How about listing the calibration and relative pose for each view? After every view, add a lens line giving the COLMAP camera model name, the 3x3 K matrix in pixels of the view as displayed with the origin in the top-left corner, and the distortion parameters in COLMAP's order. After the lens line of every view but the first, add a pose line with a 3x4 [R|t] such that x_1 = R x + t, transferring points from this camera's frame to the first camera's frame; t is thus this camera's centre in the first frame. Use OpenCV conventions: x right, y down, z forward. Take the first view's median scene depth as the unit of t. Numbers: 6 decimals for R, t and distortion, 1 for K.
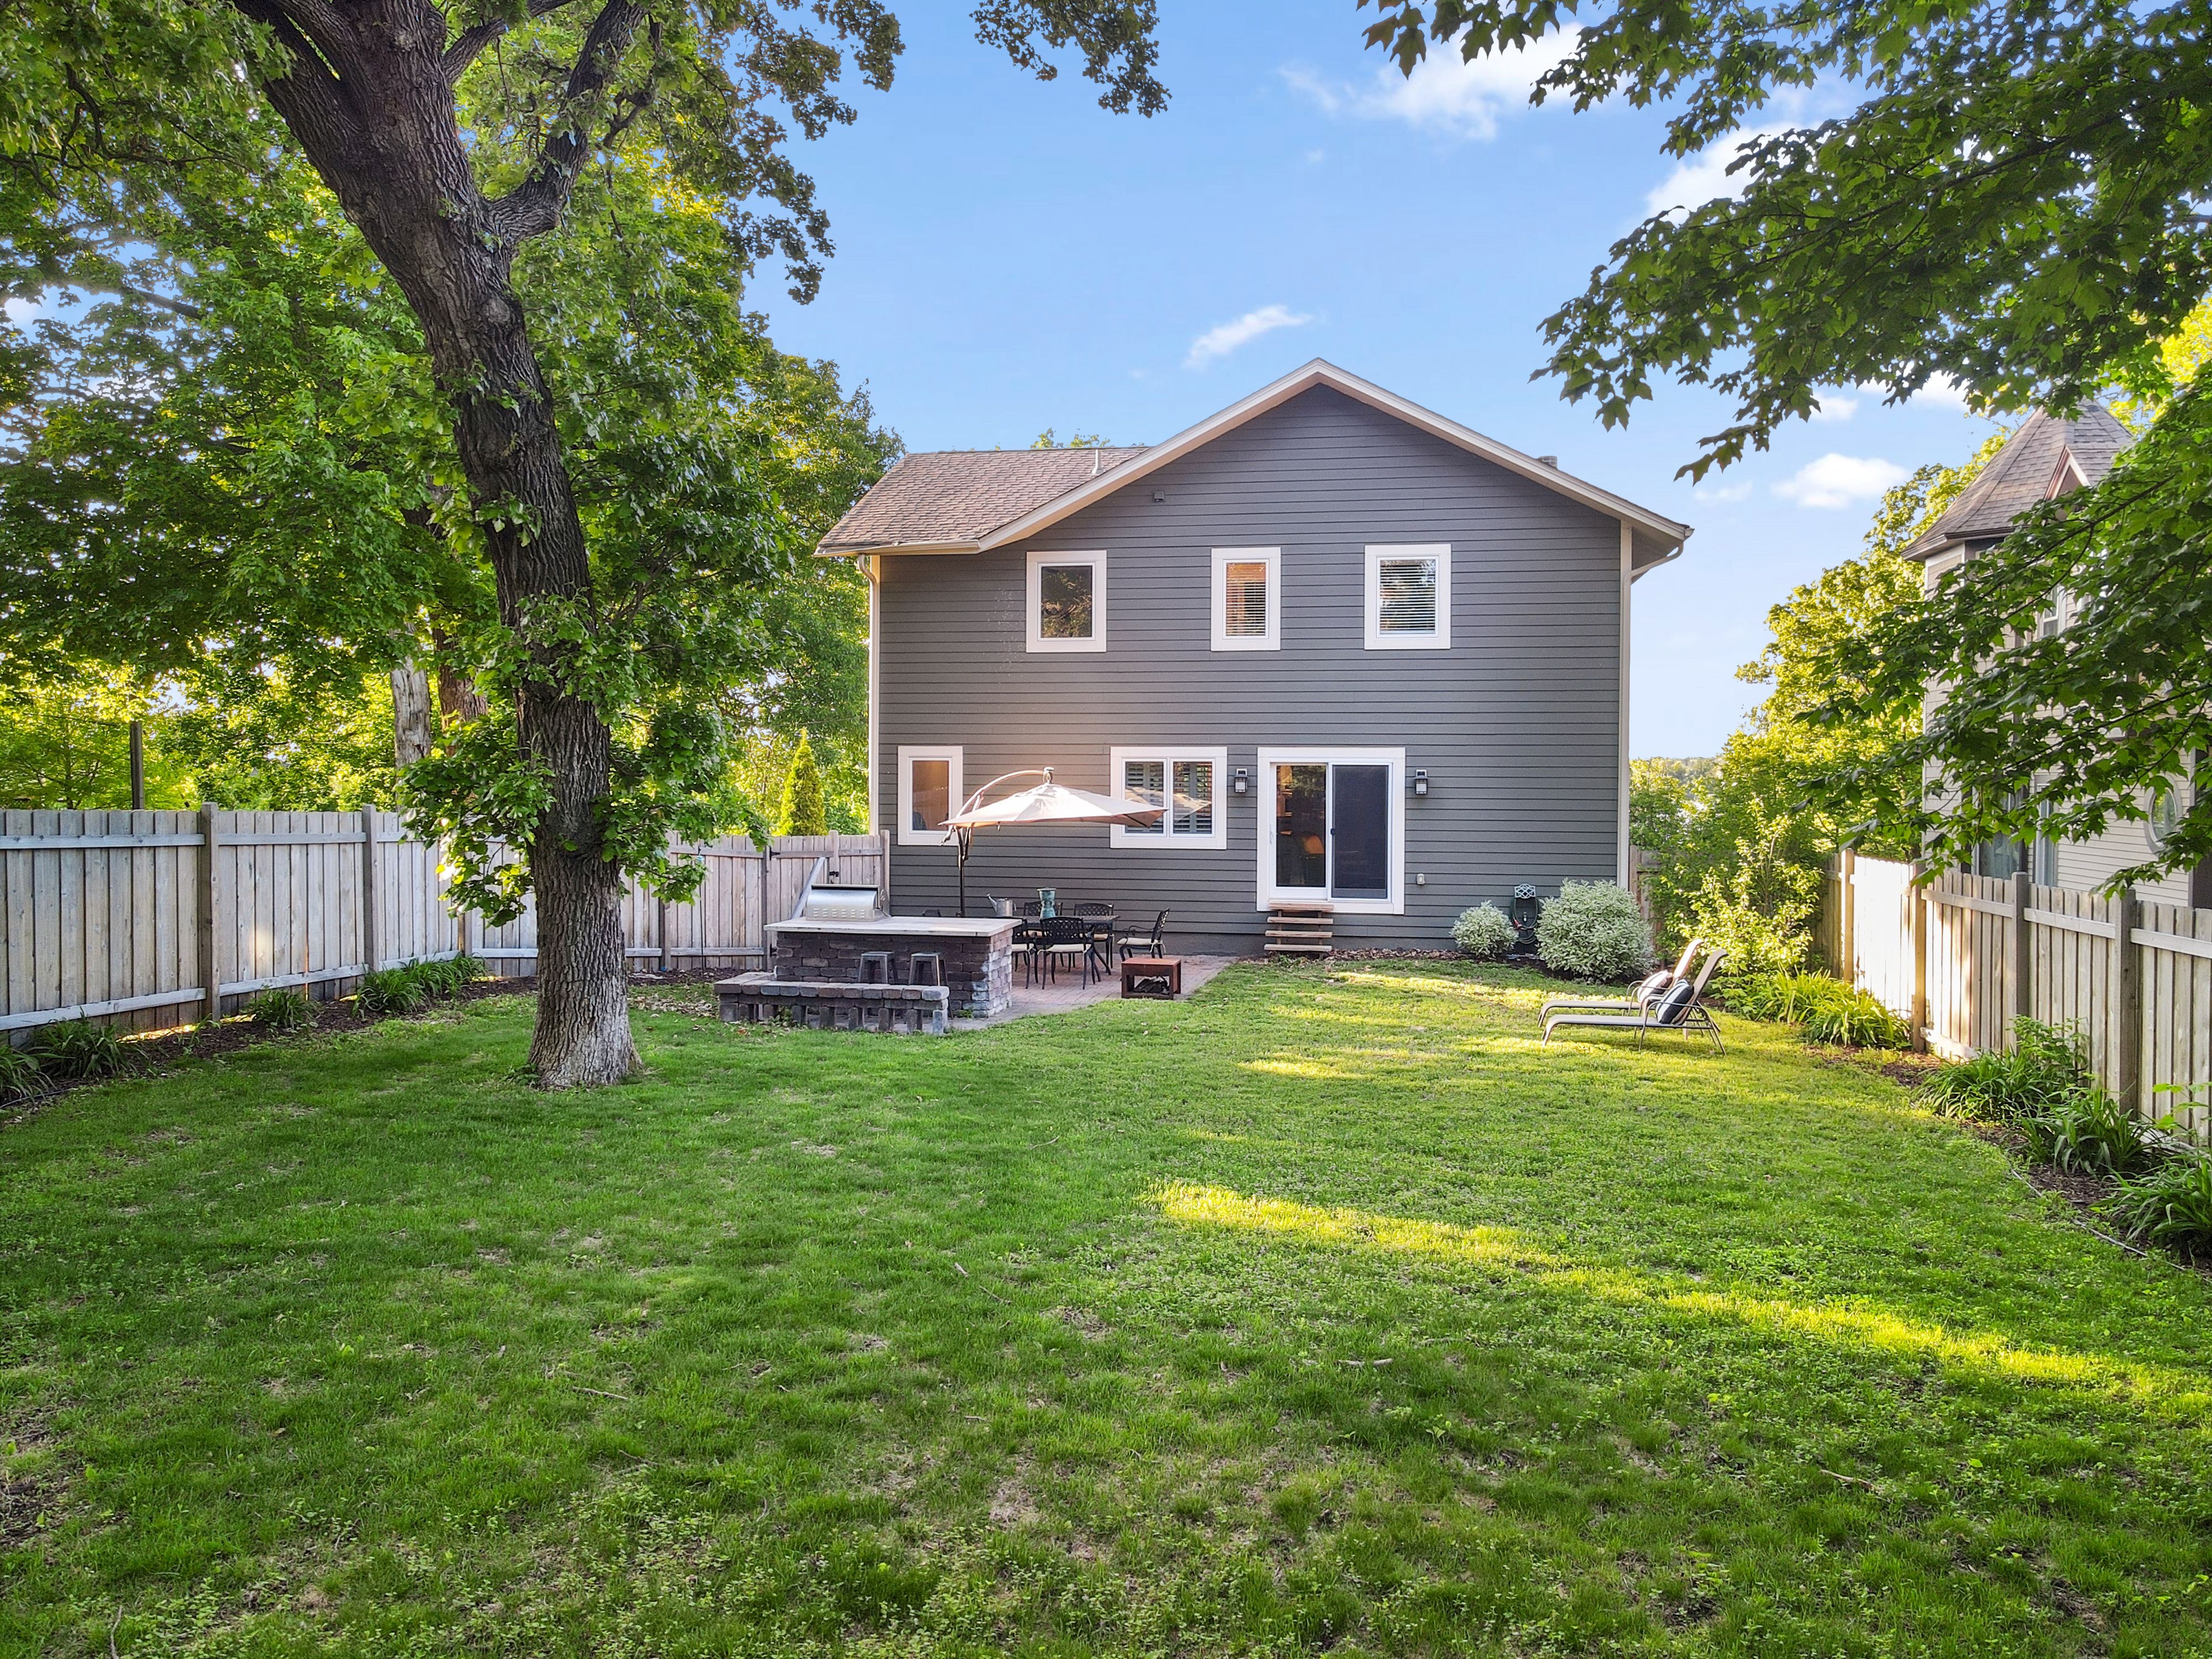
lens RADIAL K [[1613.1, 0, 1105.9], [0, 1613.1, 821.7], [0, 0, 1]] dist [0.035404, -0.015564]
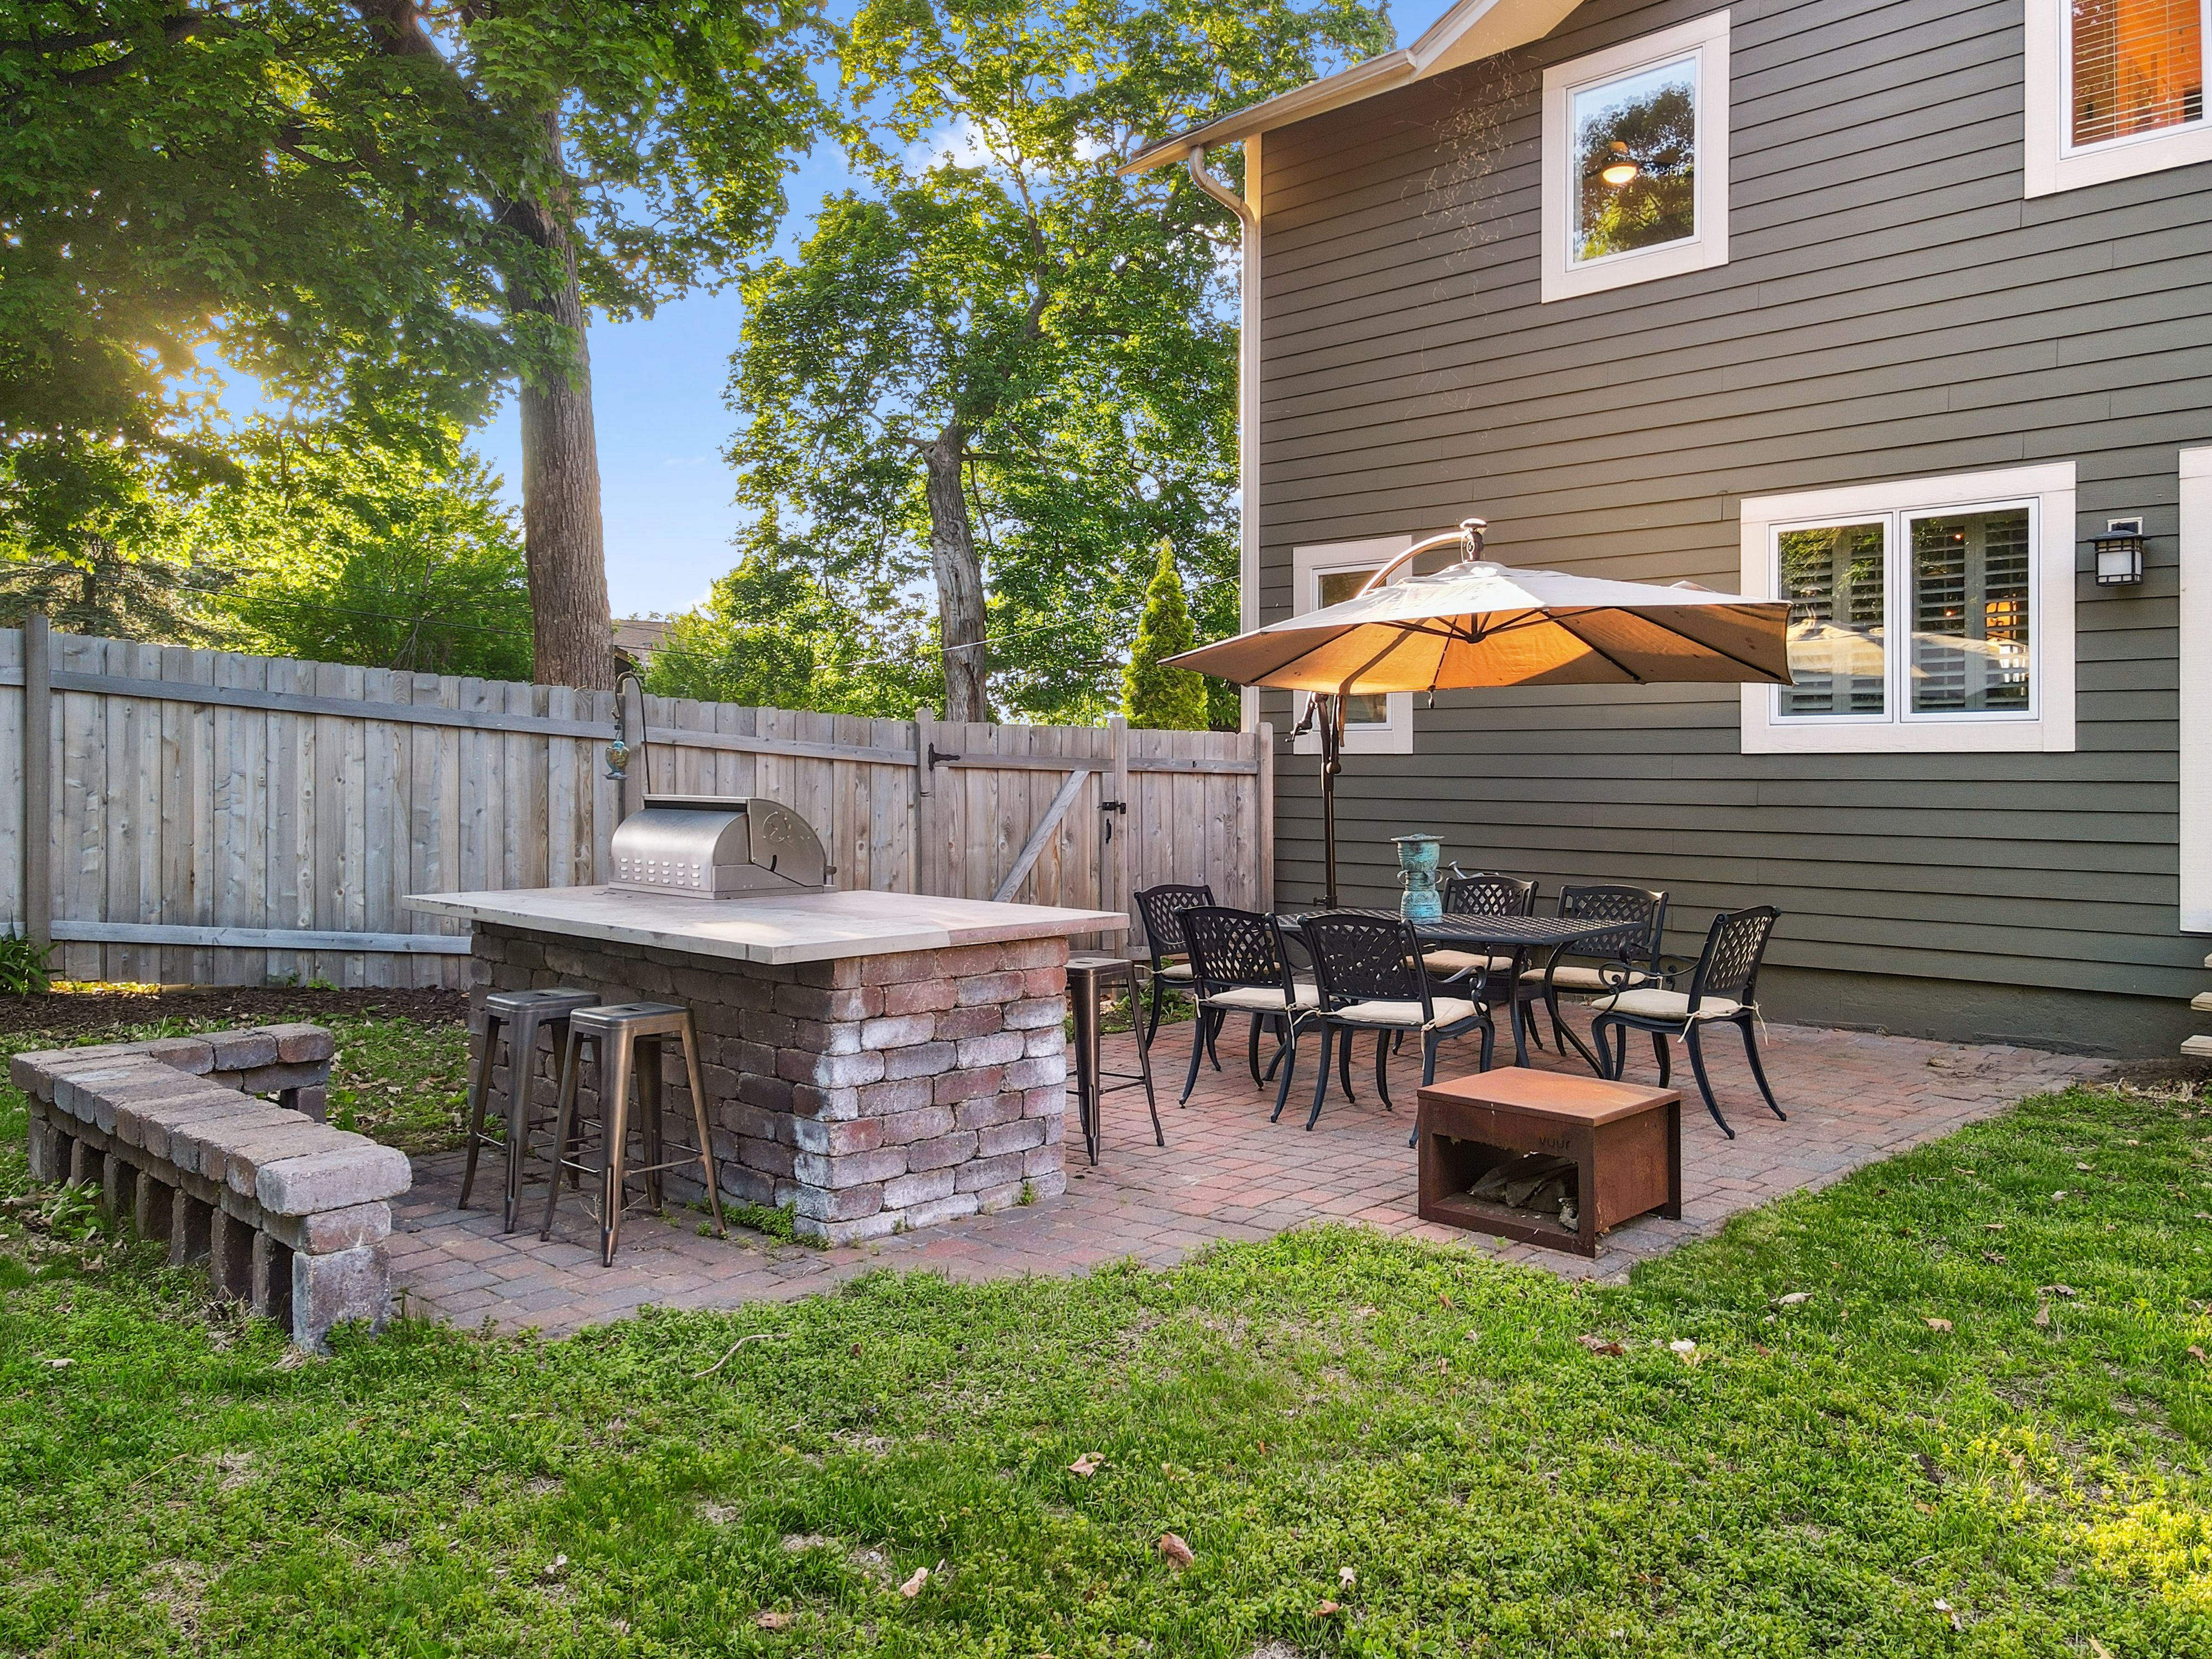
lens RADIAL K [[1613.1, 0, 1078.4], [0, 1613.1, 758.9], [0, 0, 1]] dist [0.035404, -0.015564]
pose [[0.829829, -0.003510, -0.558006, 0.093206], [-0.013991, 0.999535, -0.027093, 0.031221], [0.557842, 0.030290, 0.829394, 0.589126]]
